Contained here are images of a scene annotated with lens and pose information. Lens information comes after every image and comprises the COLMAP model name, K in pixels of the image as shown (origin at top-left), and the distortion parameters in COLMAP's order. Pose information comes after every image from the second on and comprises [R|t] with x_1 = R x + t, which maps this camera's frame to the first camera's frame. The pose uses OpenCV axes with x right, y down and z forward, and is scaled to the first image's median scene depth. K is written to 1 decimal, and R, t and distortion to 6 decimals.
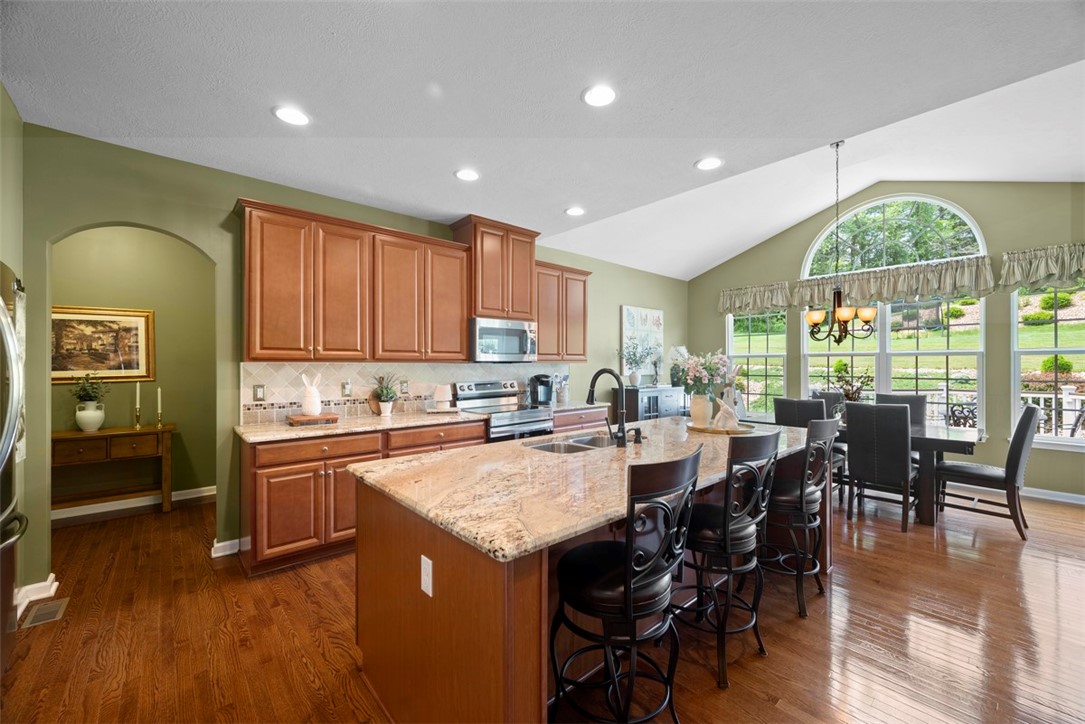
lens RADIAL K [[430.0, 0, 540.3], [0, 430.0, 365.2], [0, 0, 1]] dist [-0.004934, 0.000473]
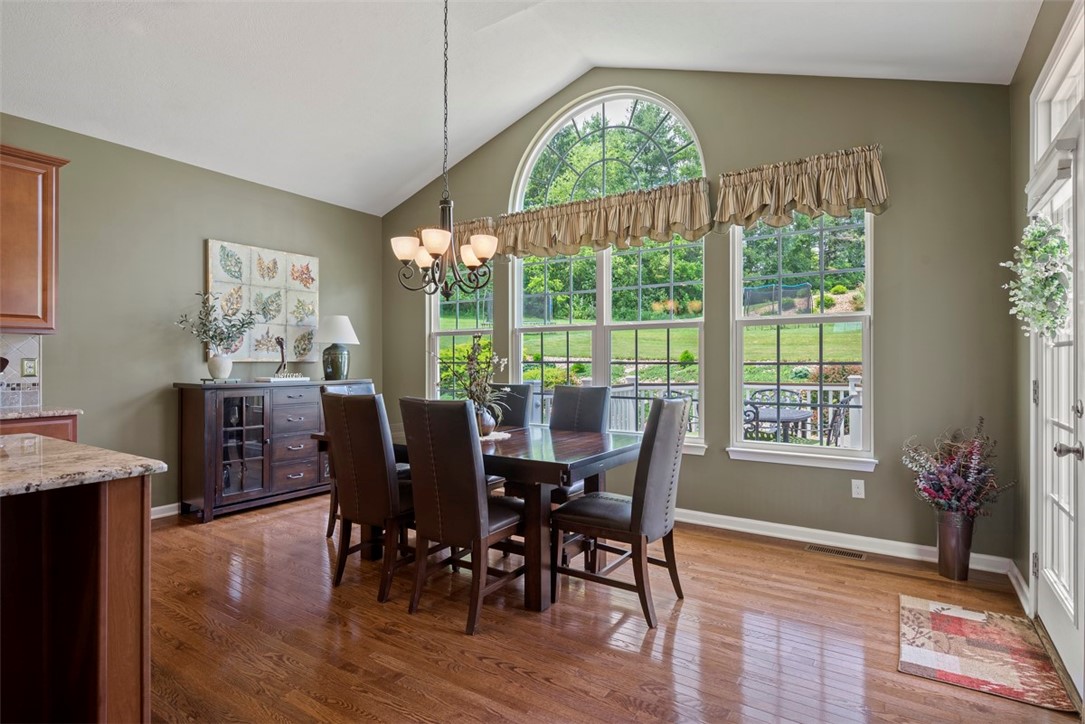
lens RADIAL K [[552.8, 0, 541.4], [0, 552.8, 361.5], [0, 0, 1]] dist [-0.006619, 0.001987]
pose [[0.965122, 0.001079, 0.261798, 0.651943], [-0.000925, 0.999999, -0.000712, 0.037718], [-0.261799, 0.000446, 0.965122, 0.257516]]
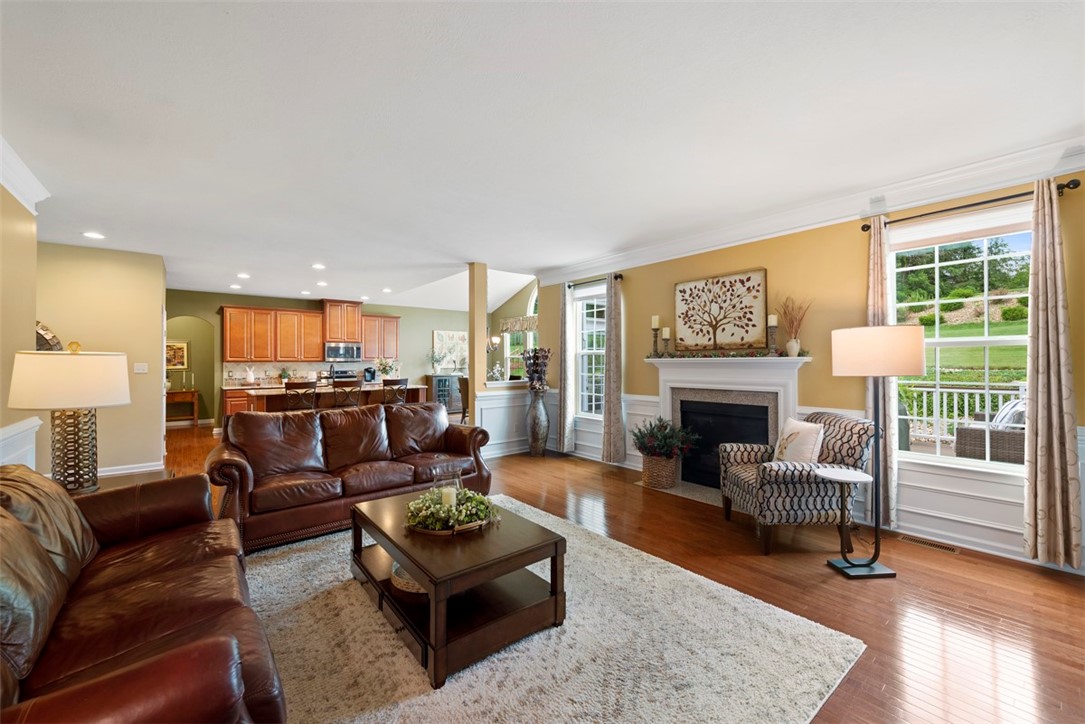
lens RADIAL K [[430.0, 0, 545.9], [0, 430.0, 356.4], [0, 0, 1]] dist [-0.004934, 0.000473]
pose [[0.999593, -0.004948, -0.028102, 1.110275], [0.004638, 0.999928, -0.011093, -0.005444], [0.028155, 0.010958, 0.999544, -1.294427]]
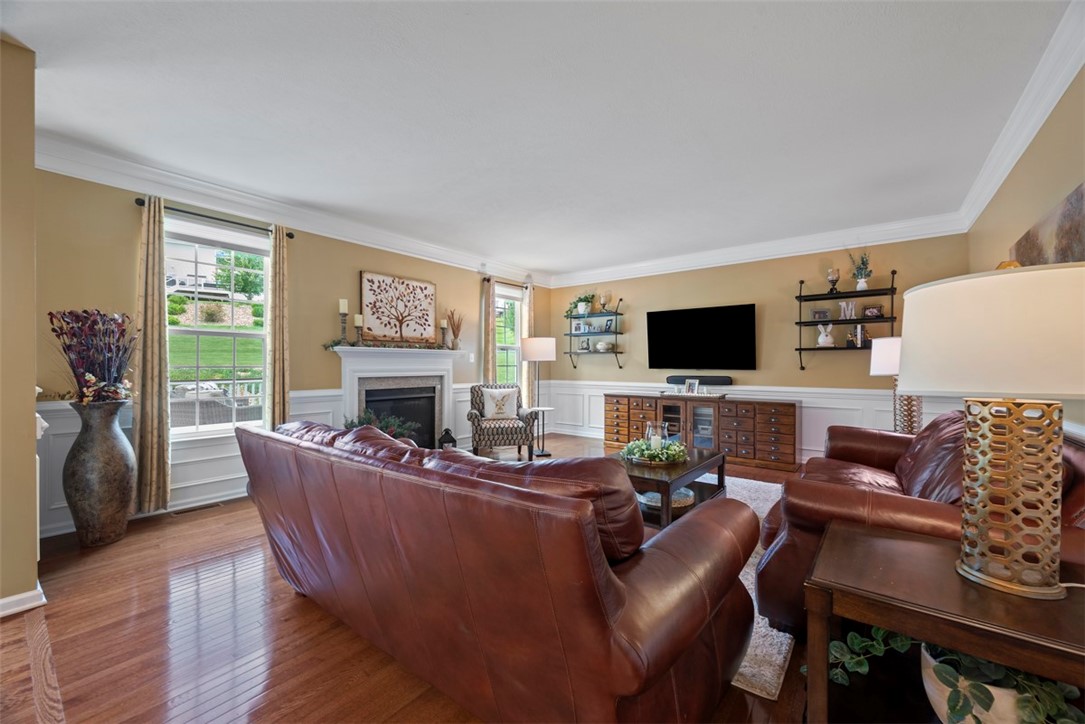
lens RADIAL K [[430.0, 0, 547.6], [0, 430.0, 364.1], [0, 0, 1]] dist [-0.004934, 0.000473]
pose [[-0.192193, 0.003825, 0.981350, 0.176074], [-0.001905, 0.999989, -0.004270, 0.038247], [-0.981355, -0.002690, -0.192183, -0.332646]]
